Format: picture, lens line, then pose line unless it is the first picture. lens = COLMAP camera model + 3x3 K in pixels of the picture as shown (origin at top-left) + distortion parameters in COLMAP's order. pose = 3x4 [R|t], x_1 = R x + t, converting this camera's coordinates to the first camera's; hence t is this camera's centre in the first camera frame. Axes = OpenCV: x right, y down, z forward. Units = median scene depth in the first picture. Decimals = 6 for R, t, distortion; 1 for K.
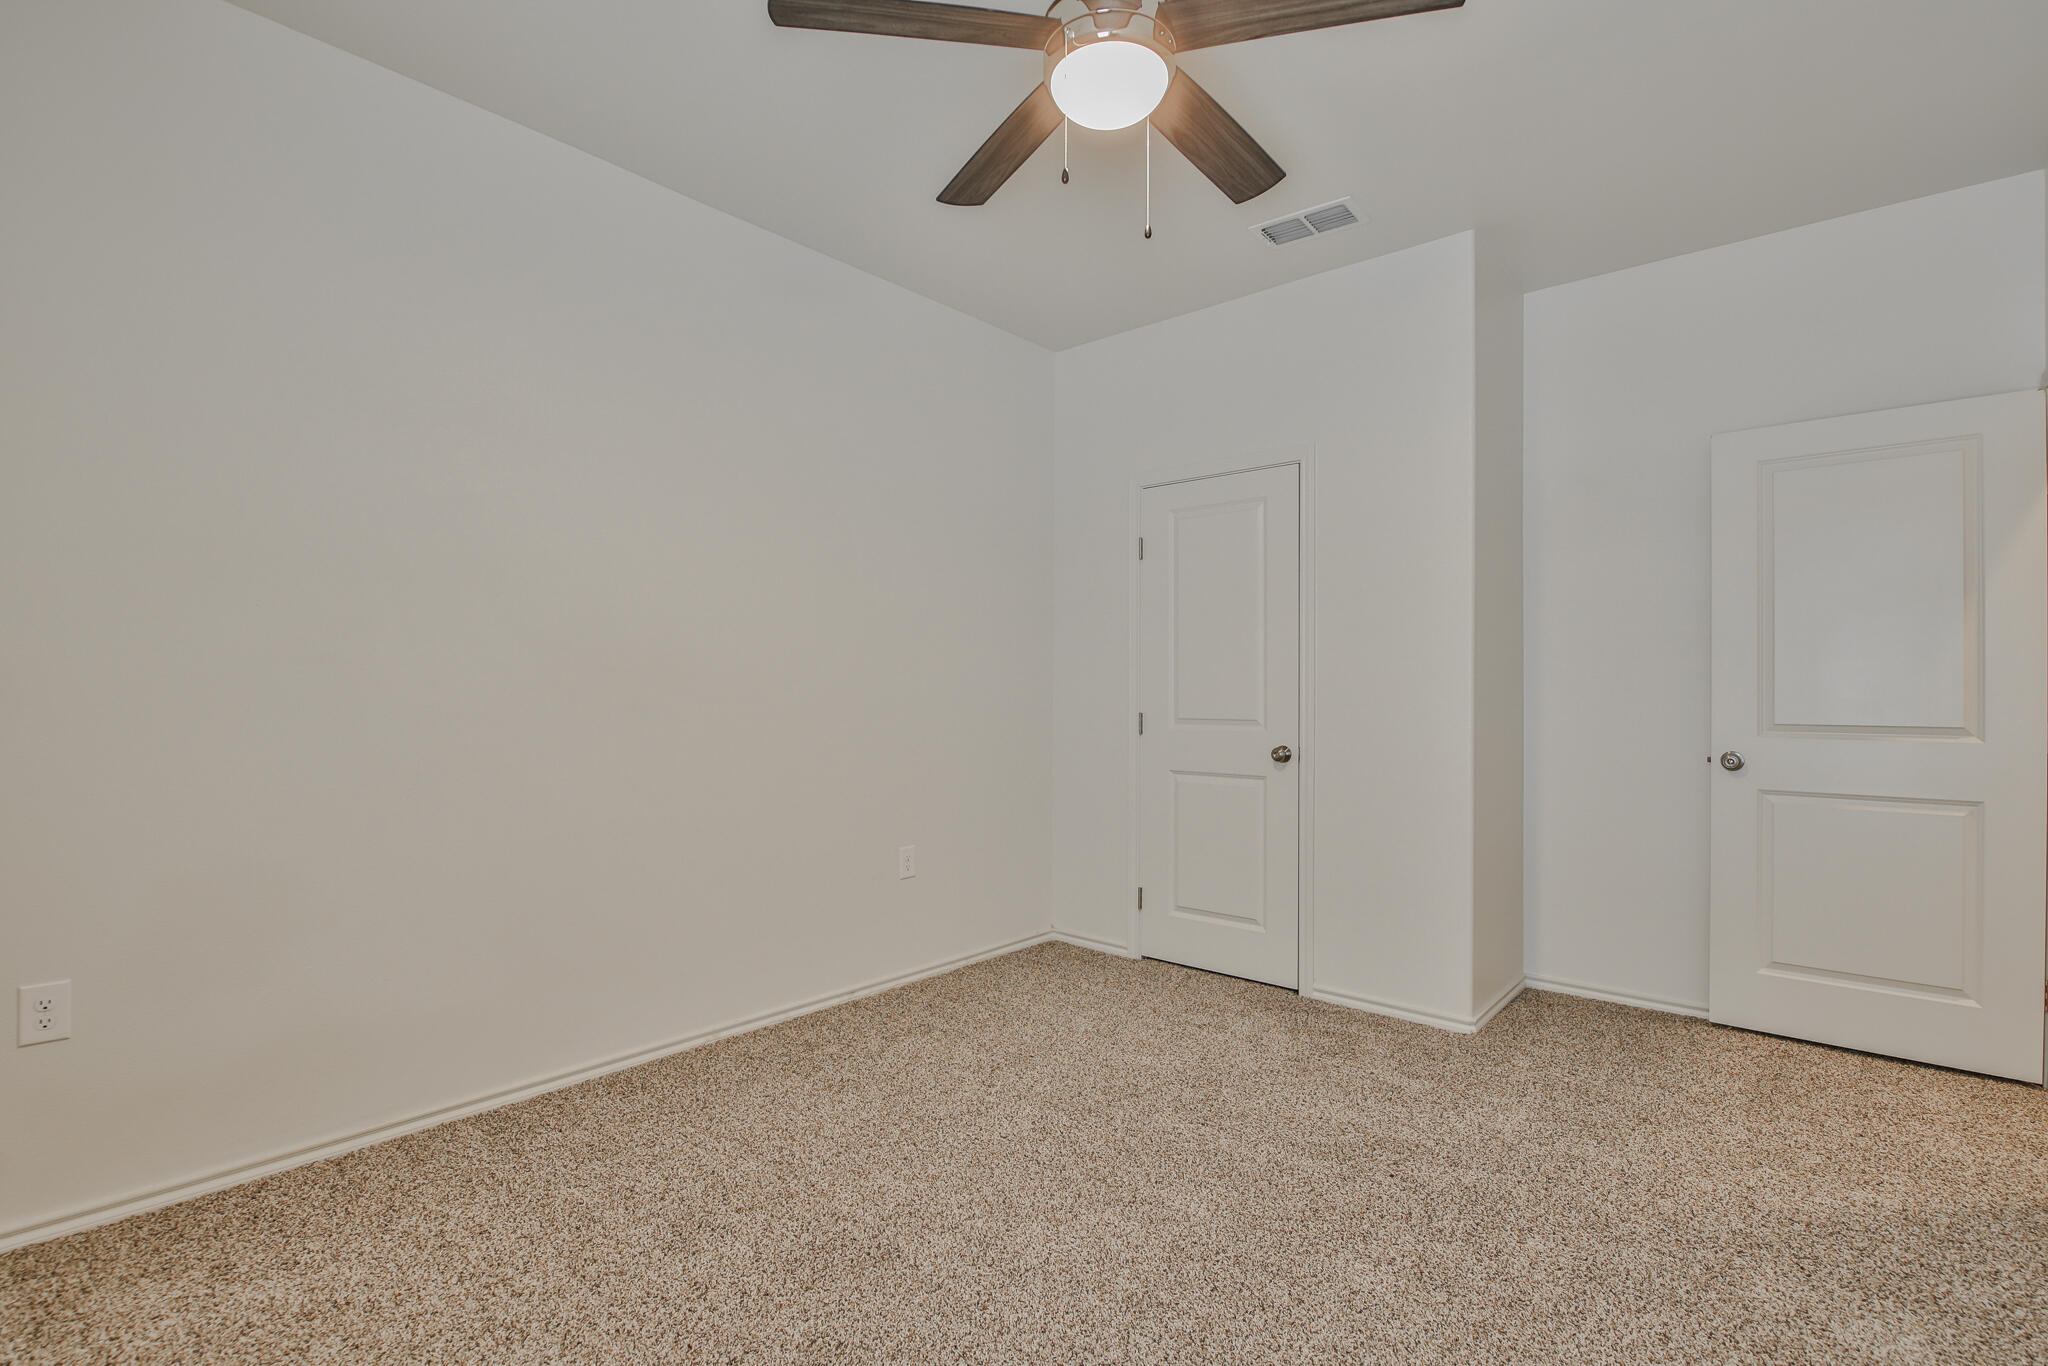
lens RADIAL K [[943.5, 0, 1020.4], [0, 943.5, 690.7], [0, 0, 1]] dist [-0.004188, -0.007287]
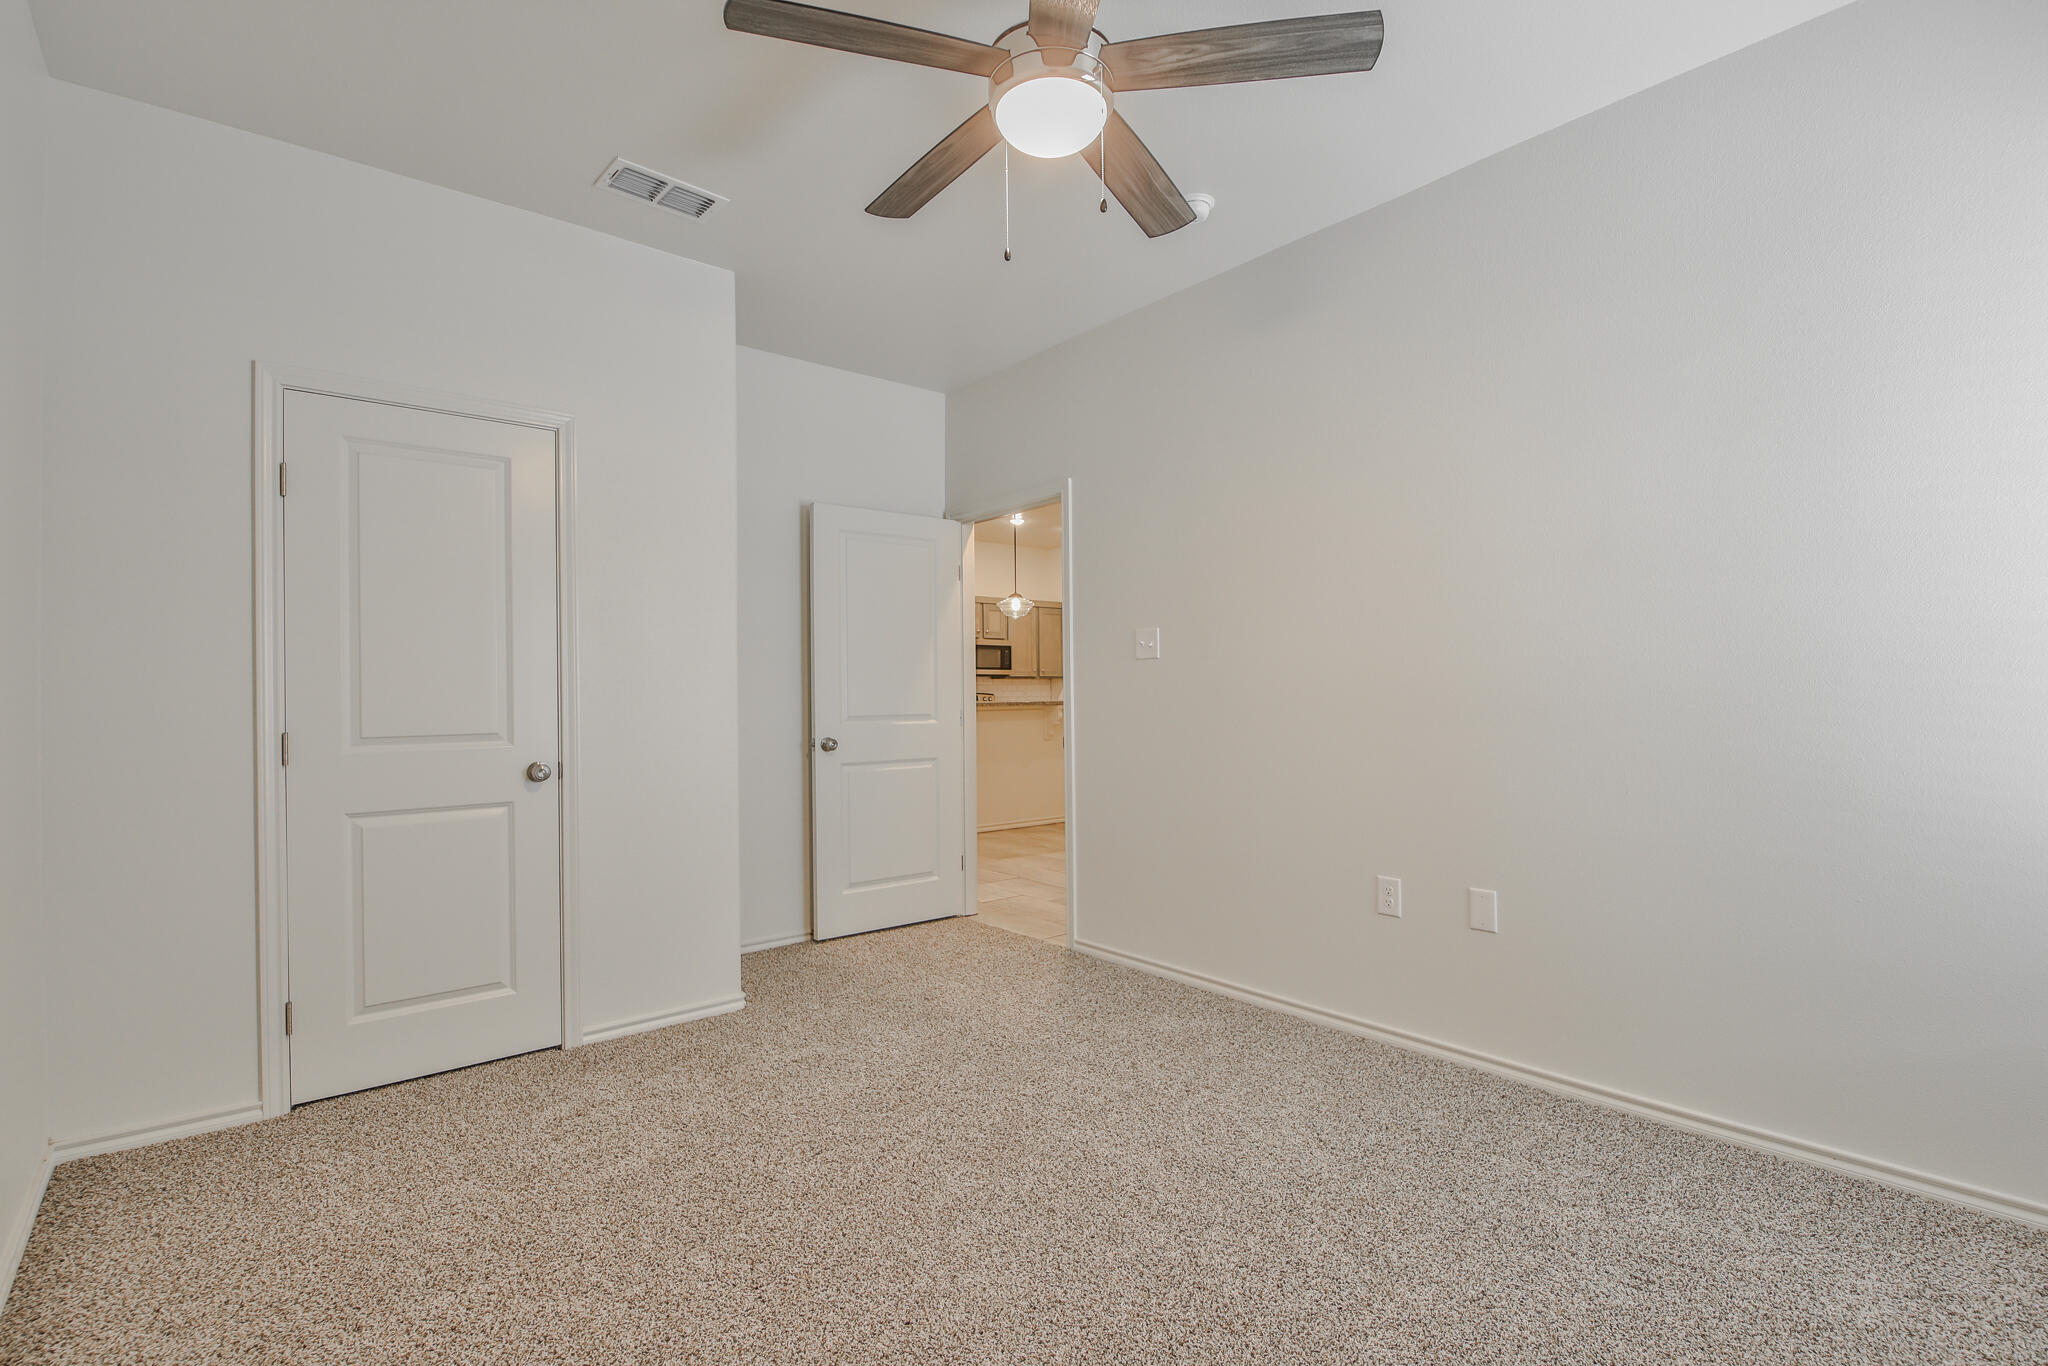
lens RADIAL K [[943.5, 0, 1020.4], [0, 943.5, 690.7], [0, 0, 1]] dist [-0.004188, -0.007287]
pose [[0.145246, -0.001315, 0.989395, -0.490658], [0.010202, 0.999948, -0.000169, -0.000343], [-0.989343, 0.010119, 0.145252, 0.456013]]
